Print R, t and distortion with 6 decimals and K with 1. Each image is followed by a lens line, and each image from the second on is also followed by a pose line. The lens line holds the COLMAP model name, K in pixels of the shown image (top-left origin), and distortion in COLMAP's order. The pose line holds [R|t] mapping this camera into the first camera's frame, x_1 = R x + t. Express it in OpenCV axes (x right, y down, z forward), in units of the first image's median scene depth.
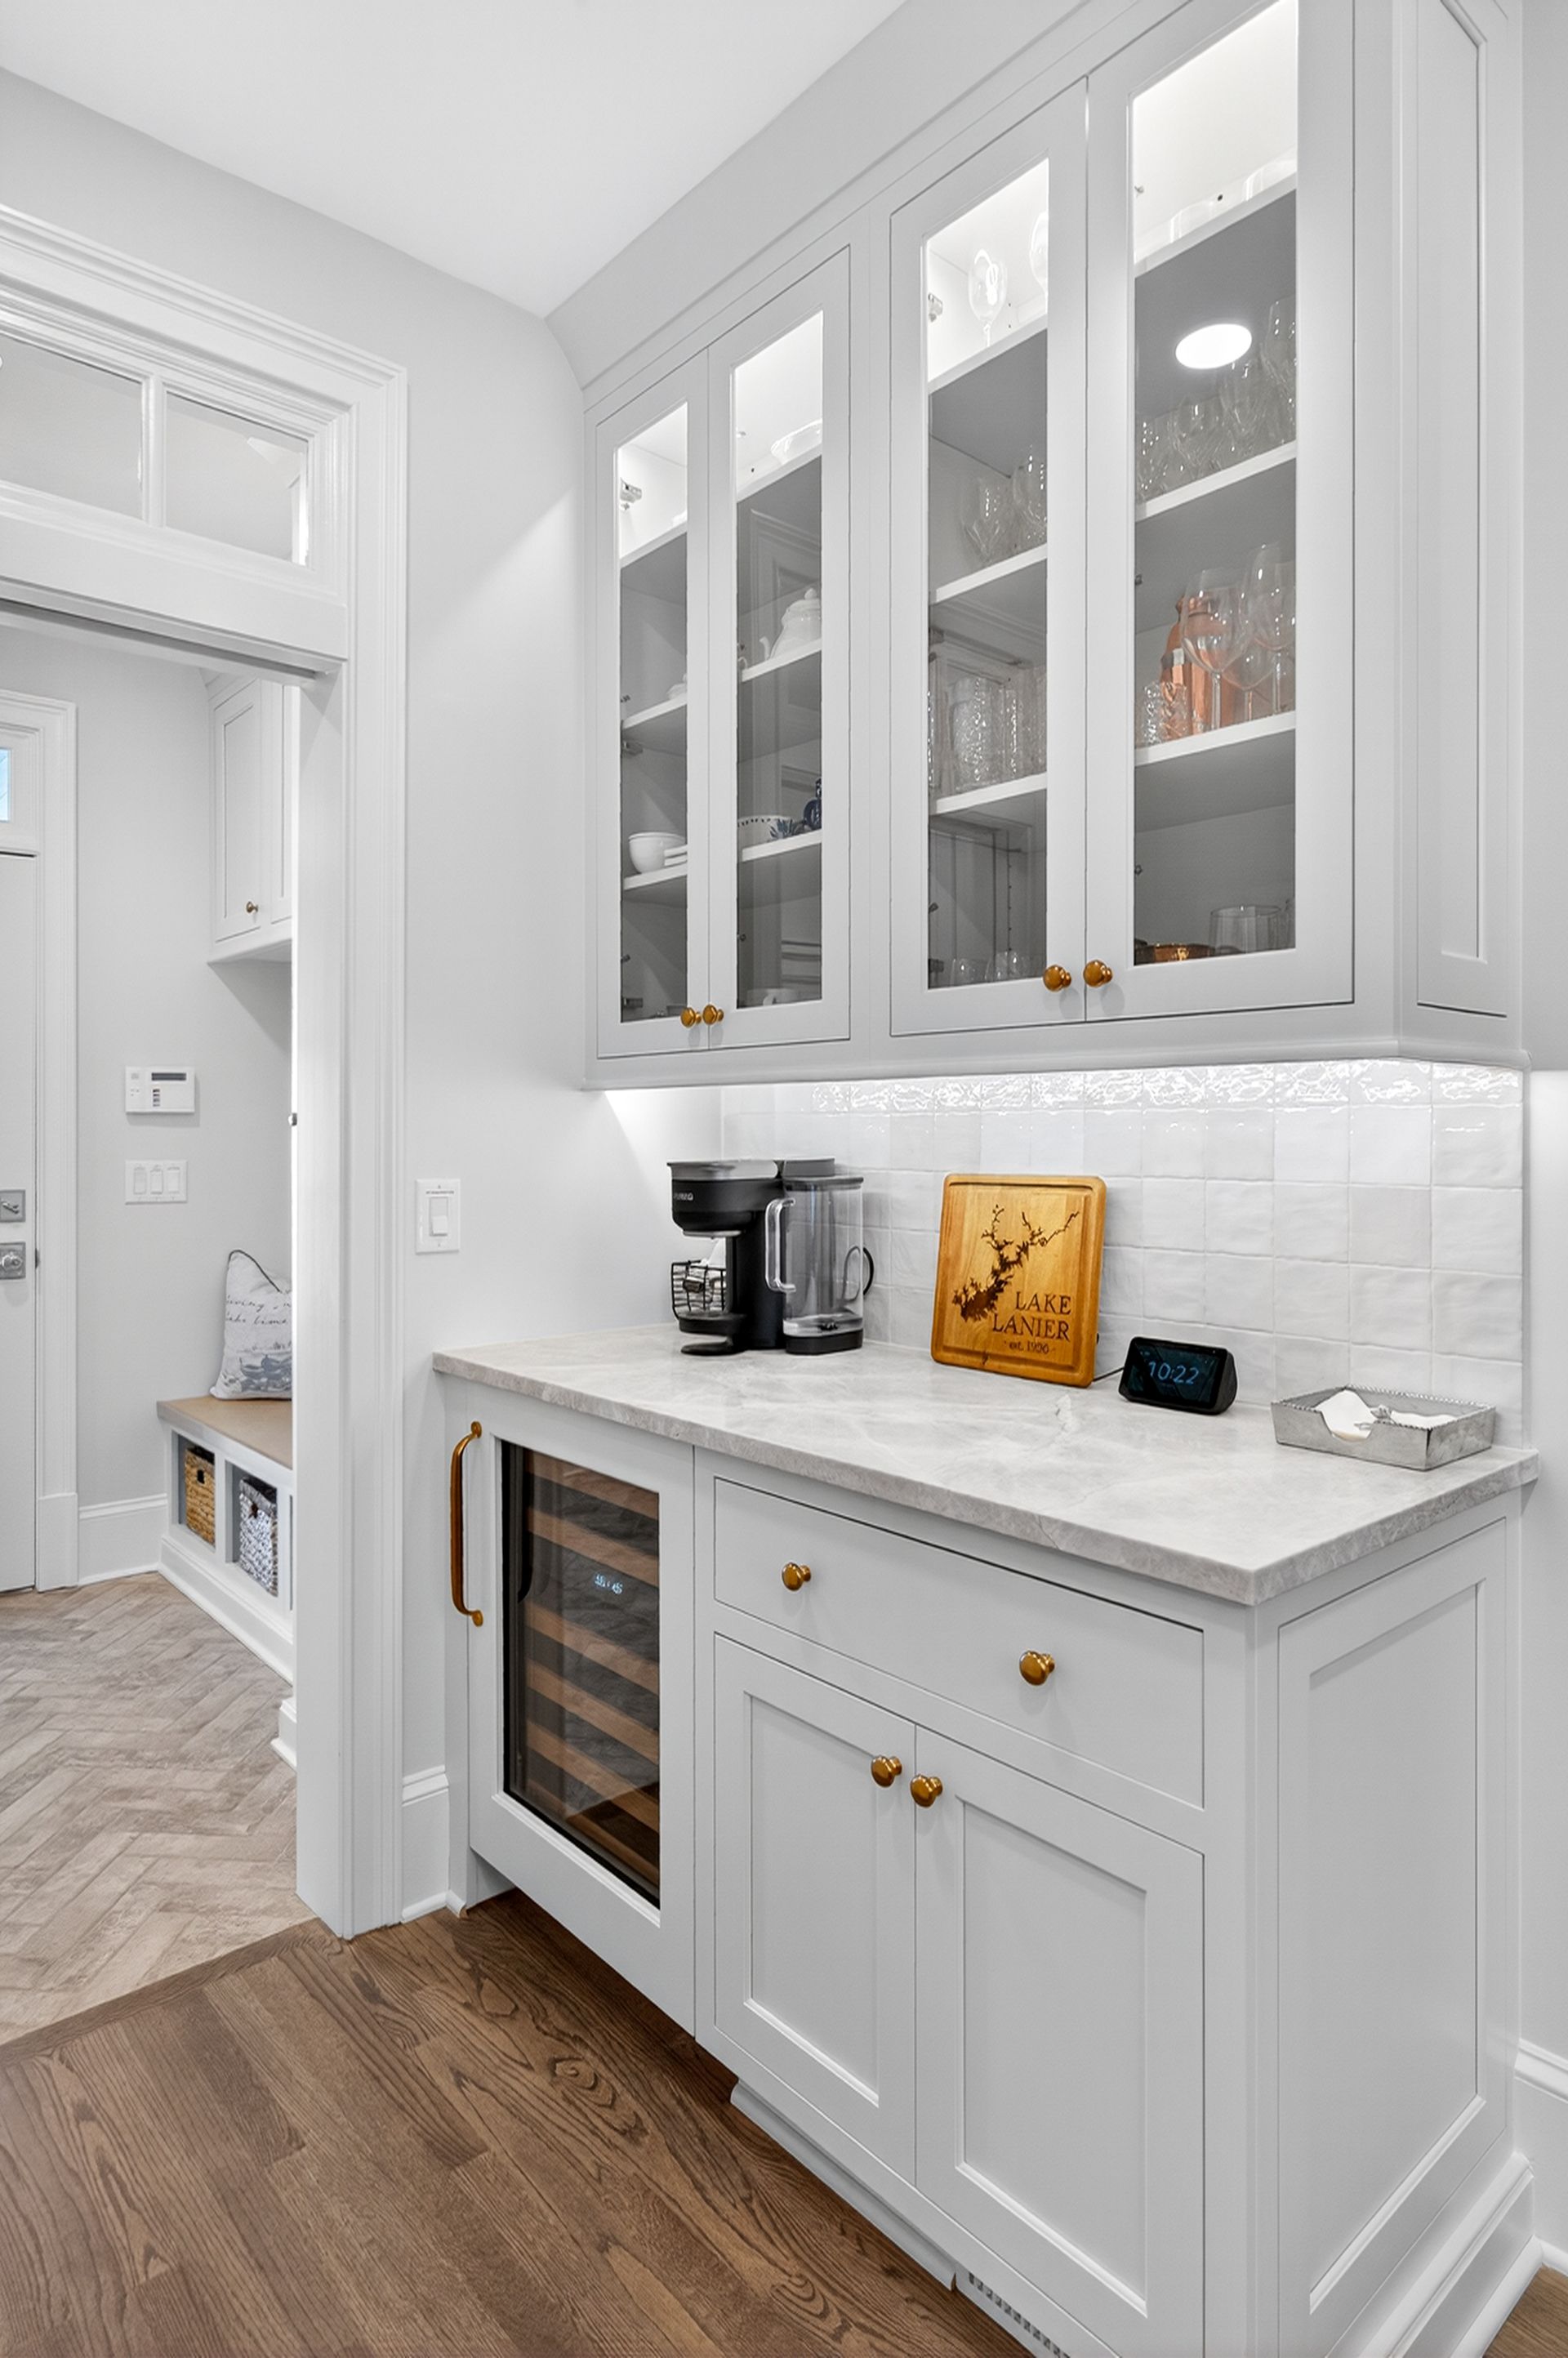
lens RADIAL K [[1316.1, 0, 779.6], [0, 1316.1, 1120.8], [0, 0, 1]] dist [0.003361, -0.001444]
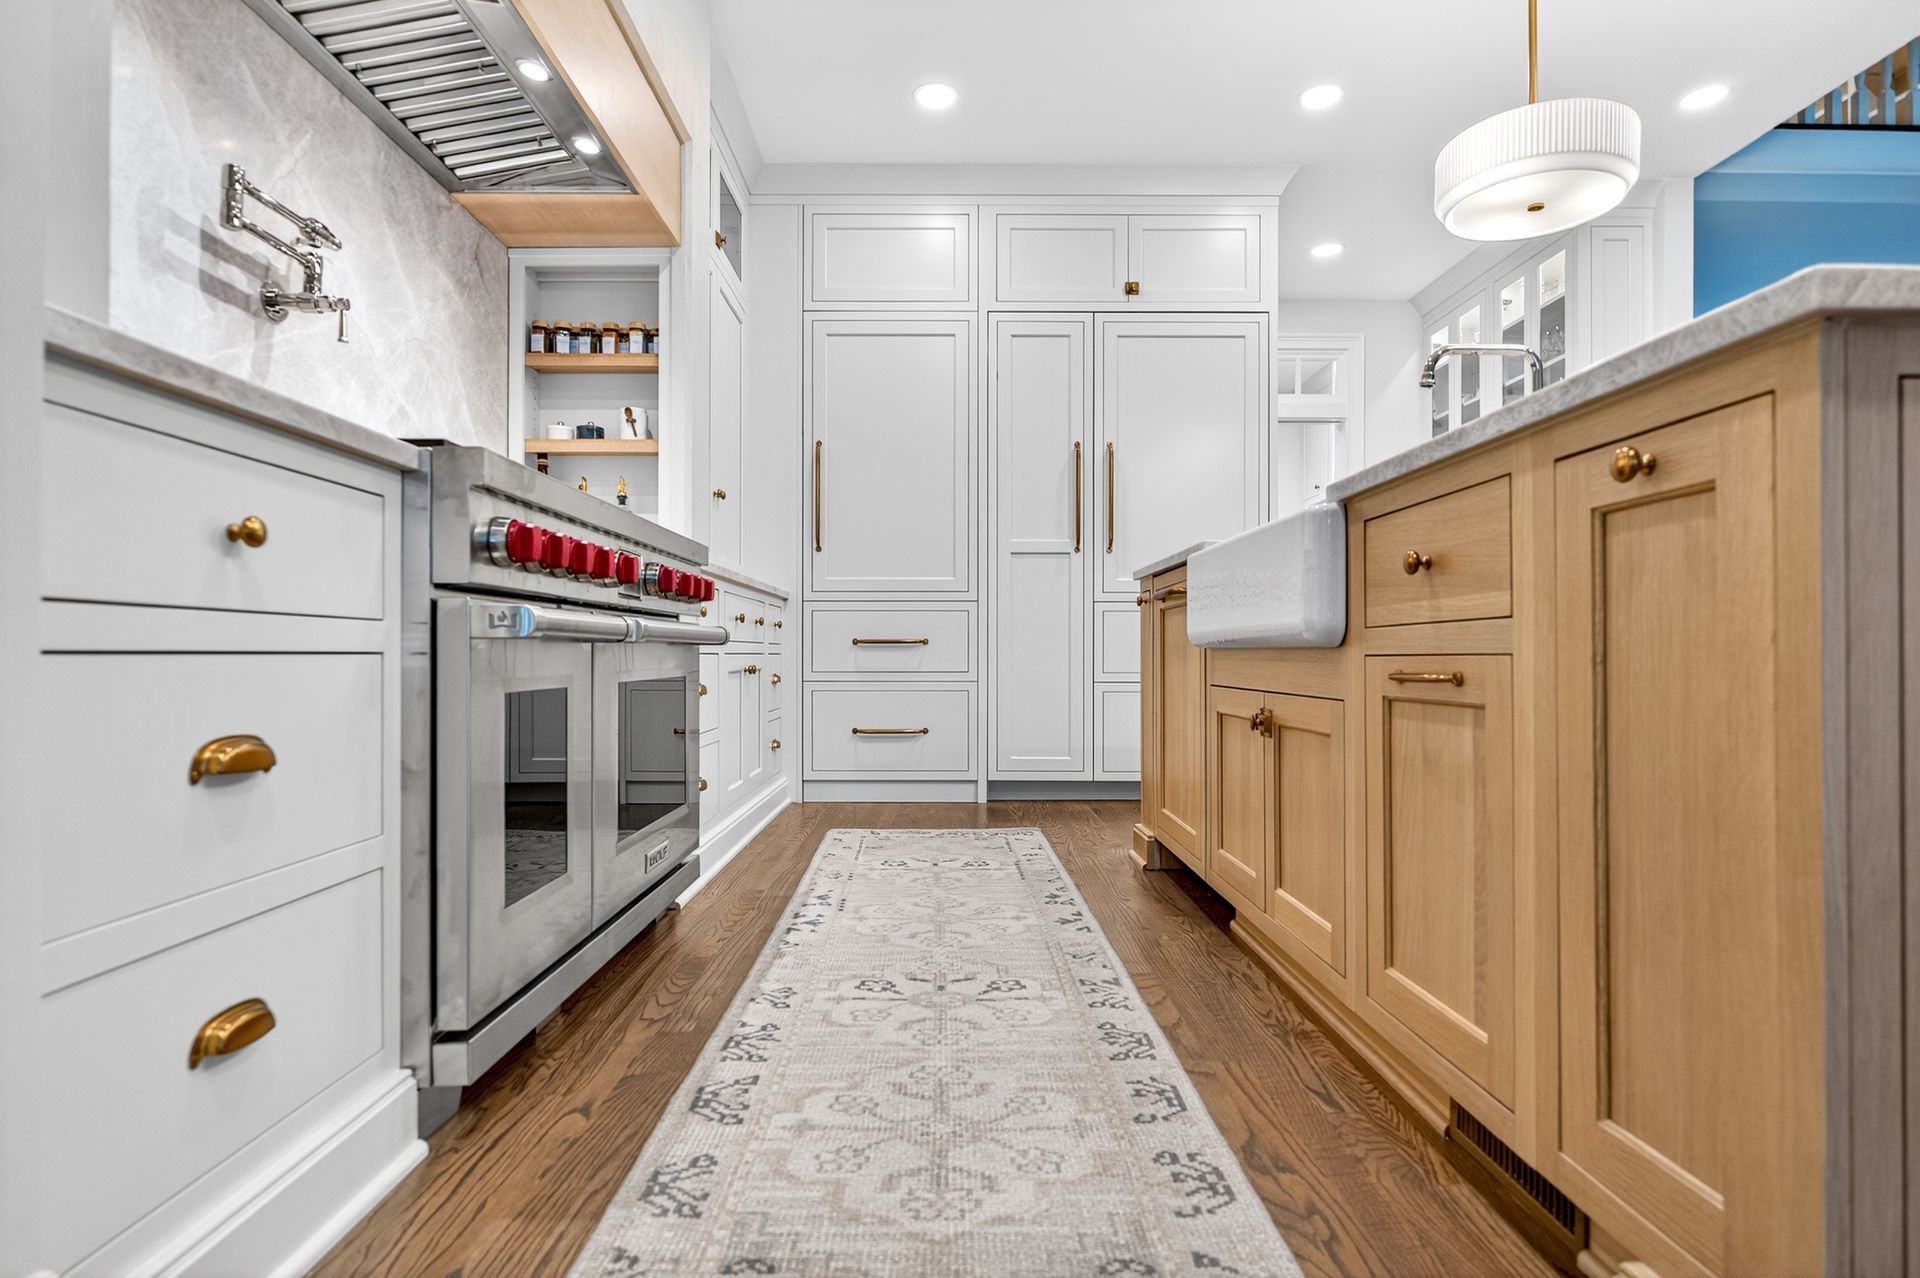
lens RADIAL K [[990.9, 0, 954.5], [0, 990.9, 645.9], [0, 0, 1]] dist [-0.002595, 0.000126]
pose [[0.754510, -0.003368, -0.656280, 0.667757], [0.004587, 0.999989, 0.000141, 0.288580], [0.656273, -0.003117, 0.754517, -1.841364]]
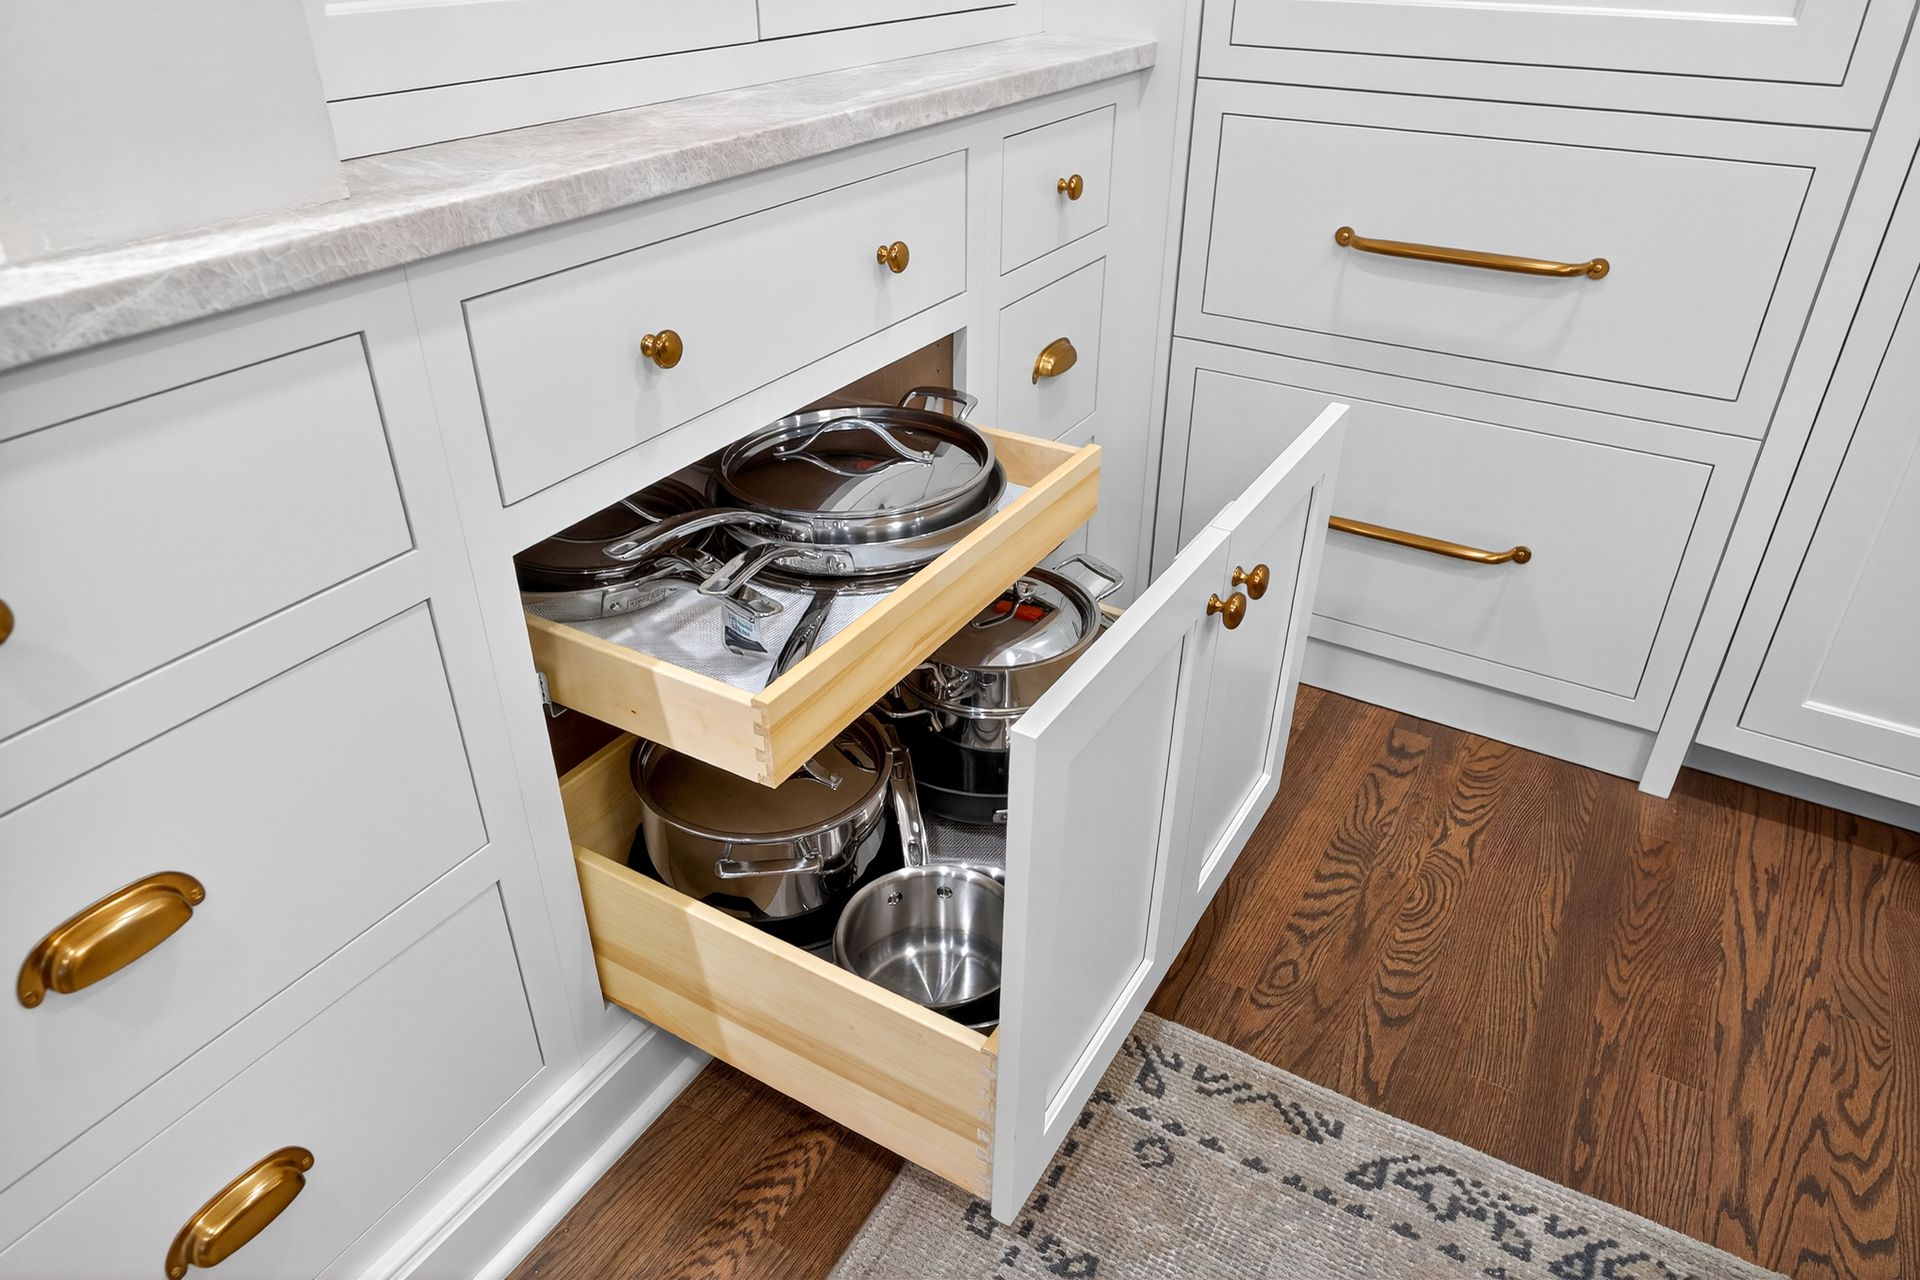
lens RADIAL K [[1257.5, 0, 959.8], [0, 1257.5, 641.9], [0, 0, 1]] dist [-0.000388, -0.002735]
pose [[0.304143, 0.495570, -0.813577, -0.138425], [0.004356, 0.853303, 0.521397, 0.086016], [0.952616, -0.162123, 0.257368, -0.905616]]
